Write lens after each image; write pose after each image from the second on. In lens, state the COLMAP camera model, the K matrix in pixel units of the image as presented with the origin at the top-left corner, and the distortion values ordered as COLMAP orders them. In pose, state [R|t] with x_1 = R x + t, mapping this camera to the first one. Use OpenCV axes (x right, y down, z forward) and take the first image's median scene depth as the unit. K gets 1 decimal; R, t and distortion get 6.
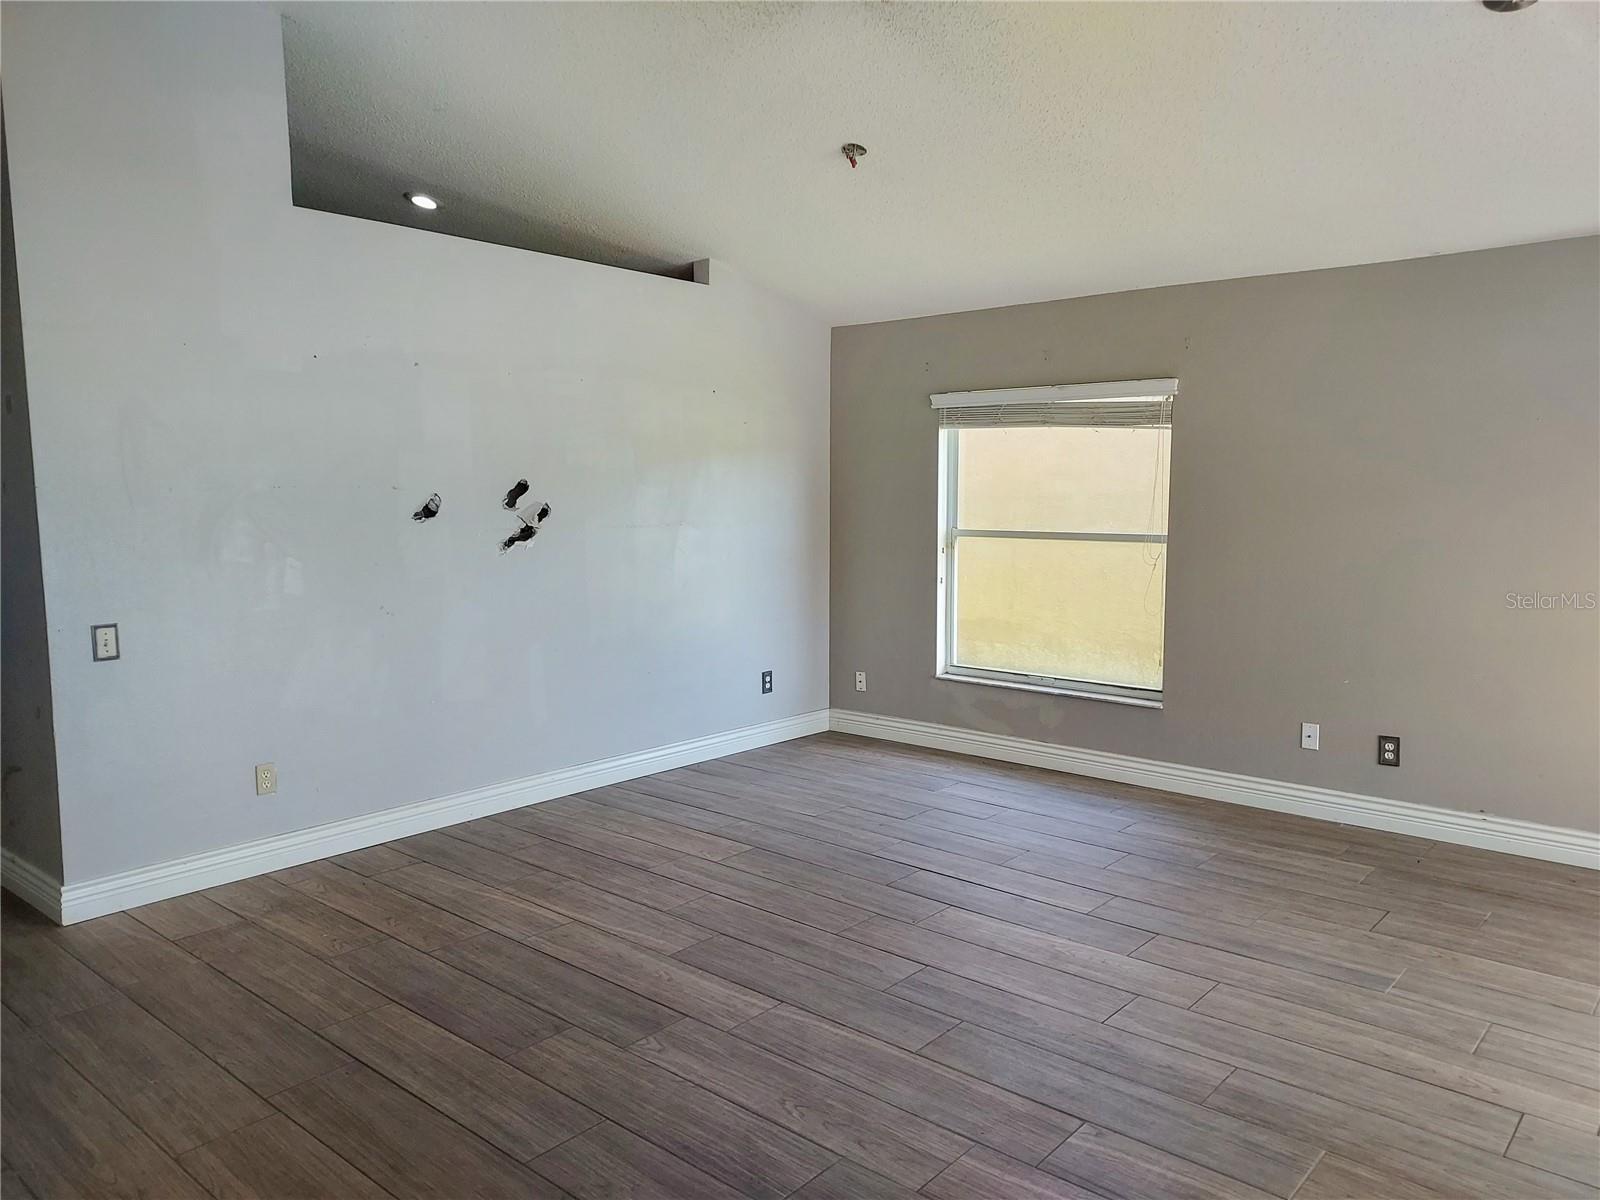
lens RADIAL K [[1151.6, 0, 803.6], [0, 1151.6, 614.9], [0, 0, 1]] dist [0.034722, -0.011854]
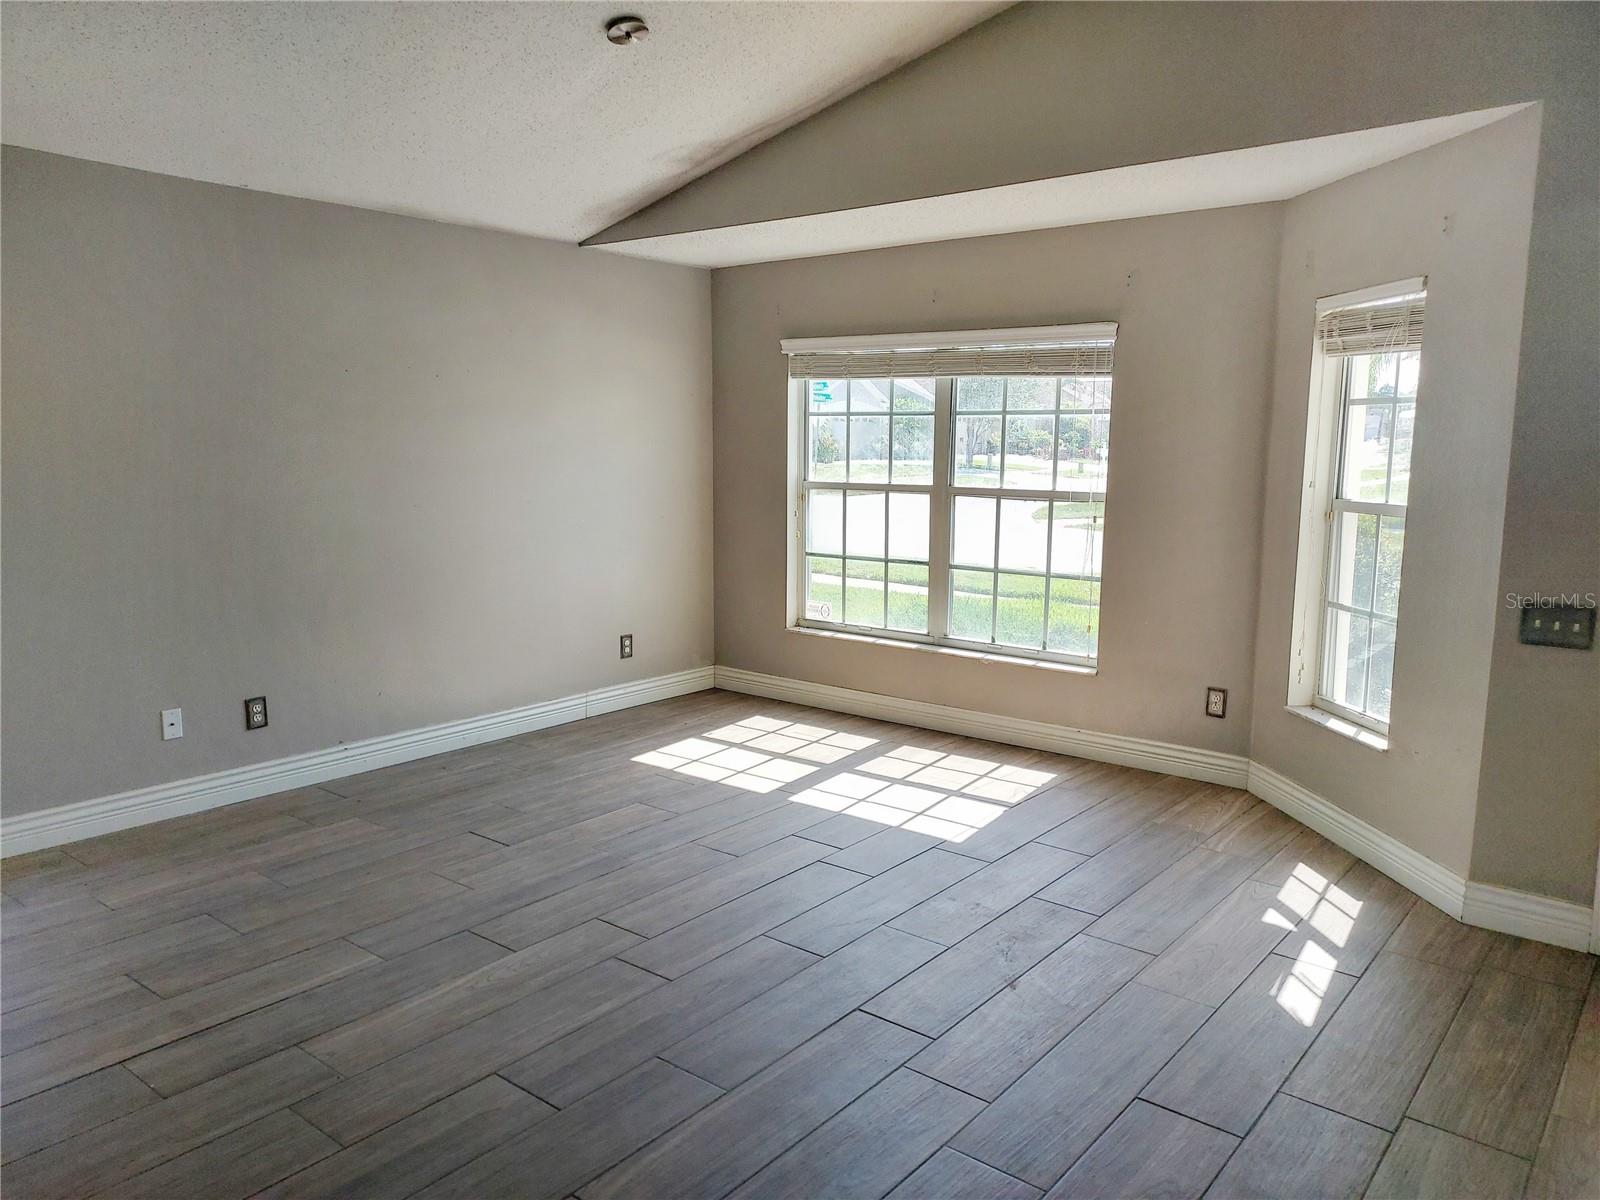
lens RADIAL K [[1151.6, 0, 804.3], [0, 1151.6, 585.9], [0, 0, 1]] dist [0.034722, -0.011854]
pose [[-0.034089, -0.132048, 0.990657, -0.536715], [0.106640, 0.985094, 0.134976, -0.080655], [-0.993713, 0.110245, -0.019500, 0.682822]]
